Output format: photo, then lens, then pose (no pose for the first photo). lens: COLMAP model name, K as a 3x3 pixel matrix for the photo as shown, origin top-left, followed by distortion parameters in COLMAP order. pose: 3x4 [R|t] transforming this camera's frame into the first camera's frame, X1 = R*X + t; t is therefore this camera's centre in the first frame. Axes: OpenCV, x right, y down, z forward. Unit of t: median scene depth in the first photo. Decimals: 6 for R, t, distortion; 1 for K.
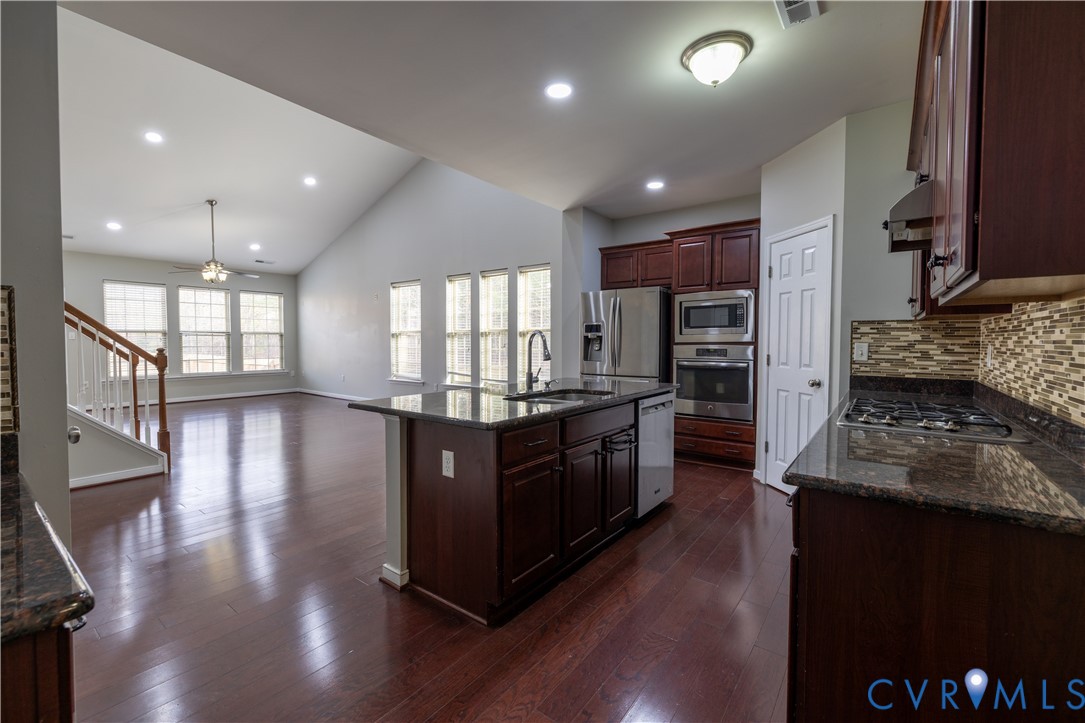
lens RADIAL K [[456.4, 0, 534.3], [0, 456.4, 355.9], [0, 0, 1]] dist [0.004061, -0.001509]
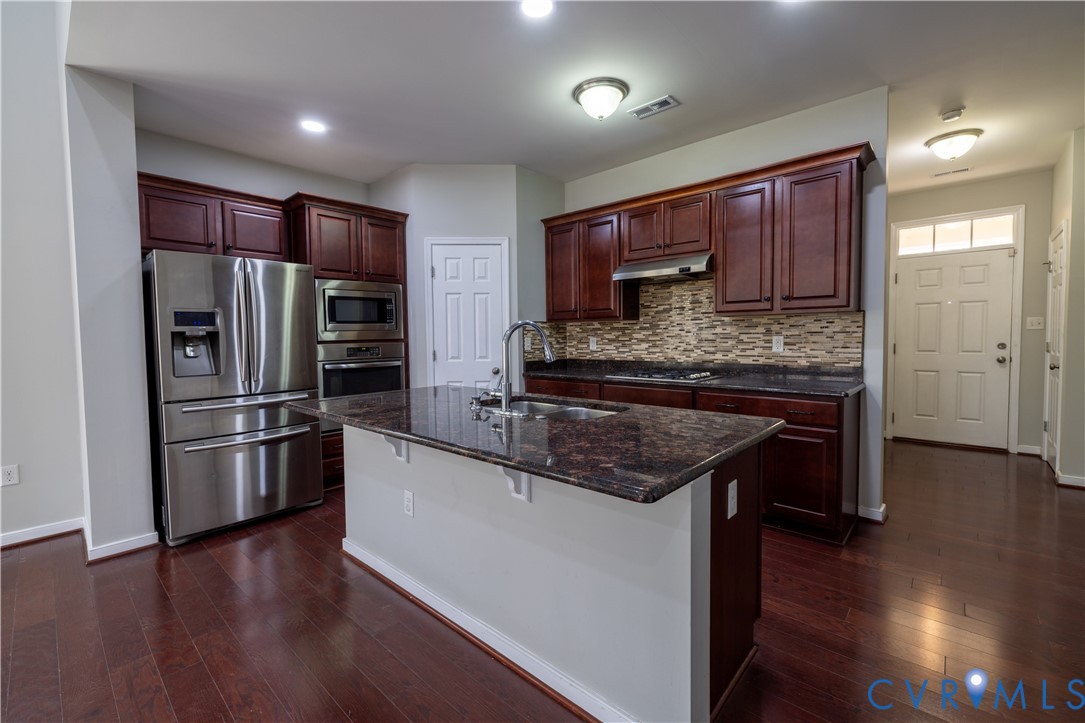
lens RADIAL K [[456.4, 0, 536.2], [0, 456.4, 356.6], [0, 0, 1]] dist [0.004061, -0.001509]
pose [[0.084205, -0.047118, 0.995334, -0.644215], [0.046354, 0.997985, 0.043322, -0.028823], [-0.995370, 0.042490, 0.086219, 0.848545]]
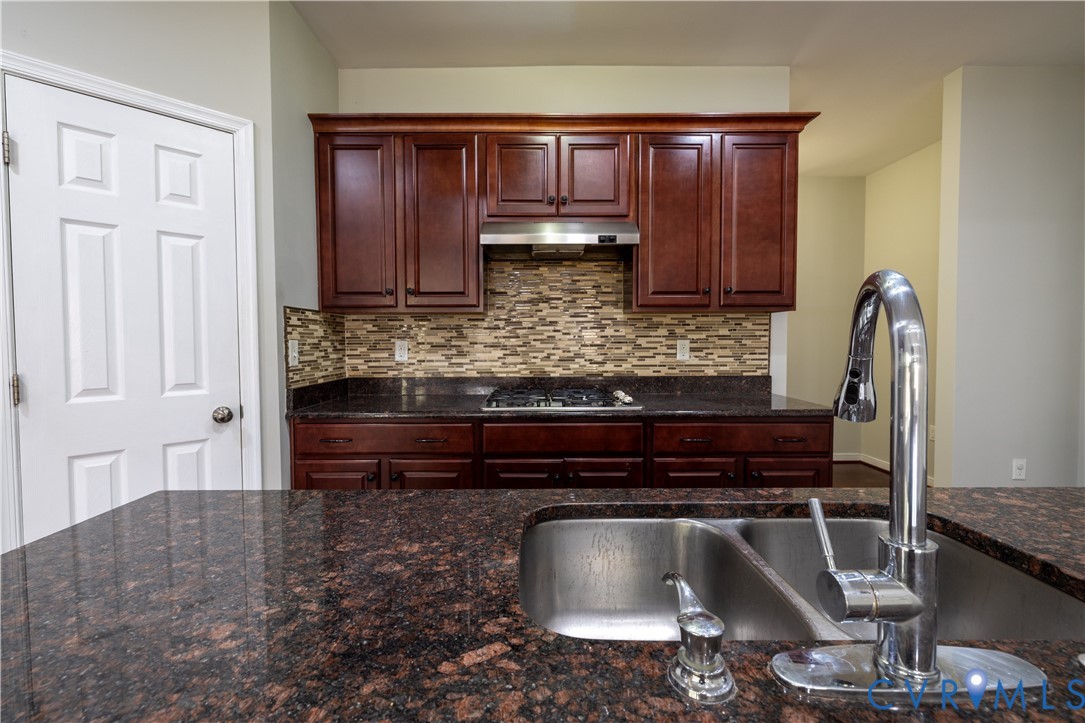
lens RADIAL K [[456.4, 0, 528.7], [0, 456.4, 354.4], [0, 0, 1]] dist [0.004061, -0.001509]
pose [[-0.608733, -0.027581, 0.792896, -0.037274], [0.029520, 0.997916, 0.057376, -0.035187], [-0.792826, 0.058333, -0.606650, 1.122628]]
